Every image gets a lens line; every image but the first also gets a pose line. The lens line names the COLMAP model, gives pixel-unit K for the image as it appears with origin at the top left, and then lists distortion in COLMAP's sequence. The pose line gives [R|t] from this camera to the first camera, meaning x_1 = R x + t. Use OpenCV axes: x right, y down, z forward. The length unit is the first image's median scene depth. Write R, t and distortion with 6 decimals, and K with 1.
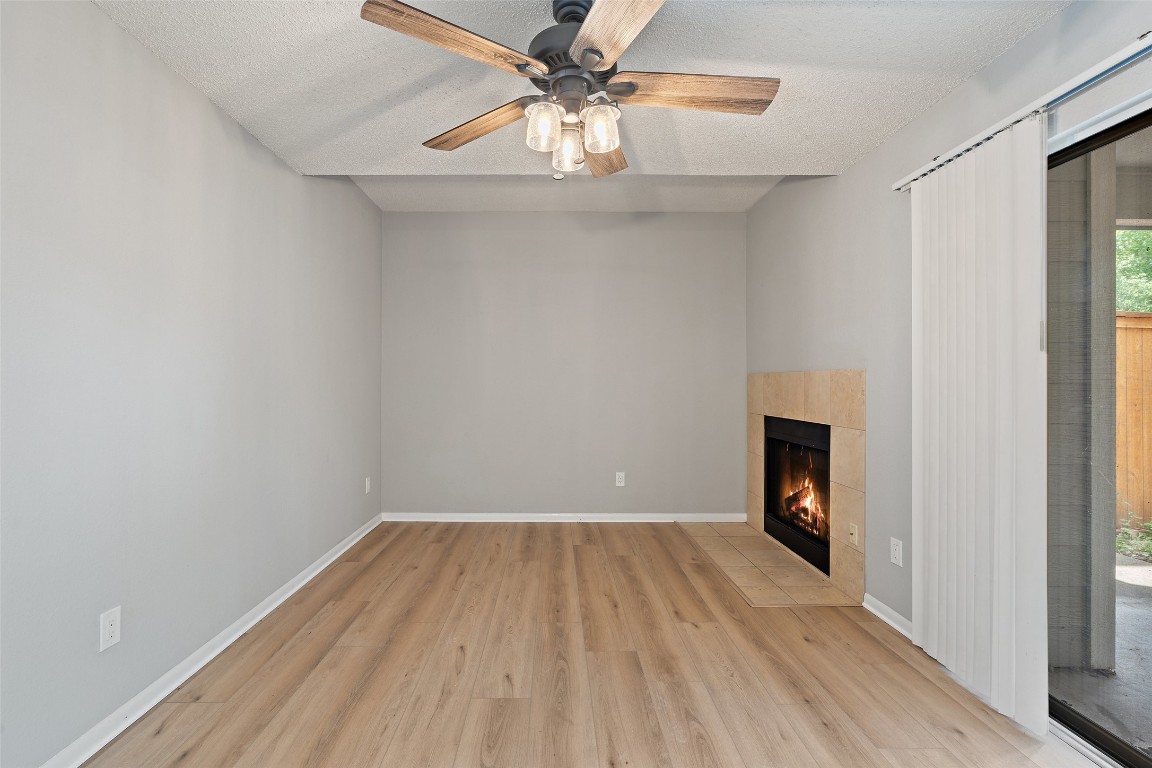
lens RADIAL K [[511.4, 0, 555.4], [0, 511.4, 383.8], [0, 0, 1]] dist [-0.001221, -0.000627]
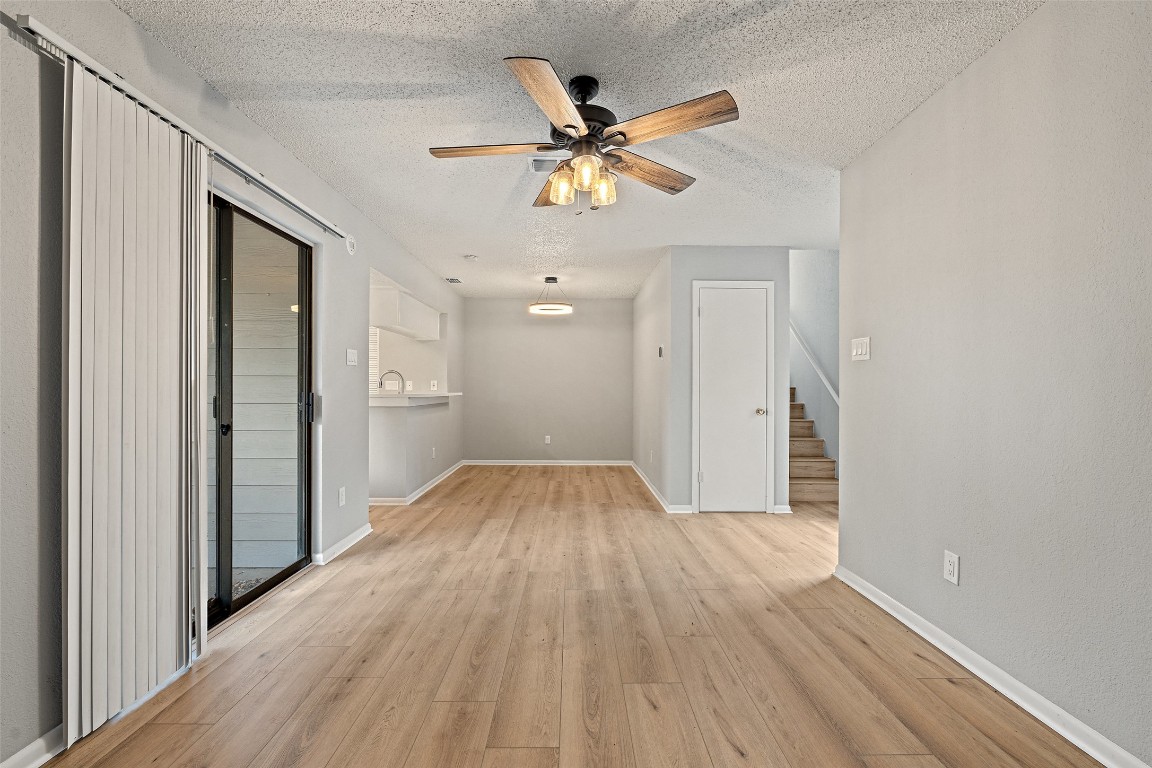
lens RADIAL K [[511.4, 0, 573.4], [0, 511.4, 385.5], [0, 0, 1]] dist [-0.001221, -0.000627]
pose [[-0.999989, -0.004688, -0.000439, 0.039688], [-0.004684, 0.999949, -0.008993, 0.034079], [0.000481, -0.008991, -0.999959, 1.580531]]
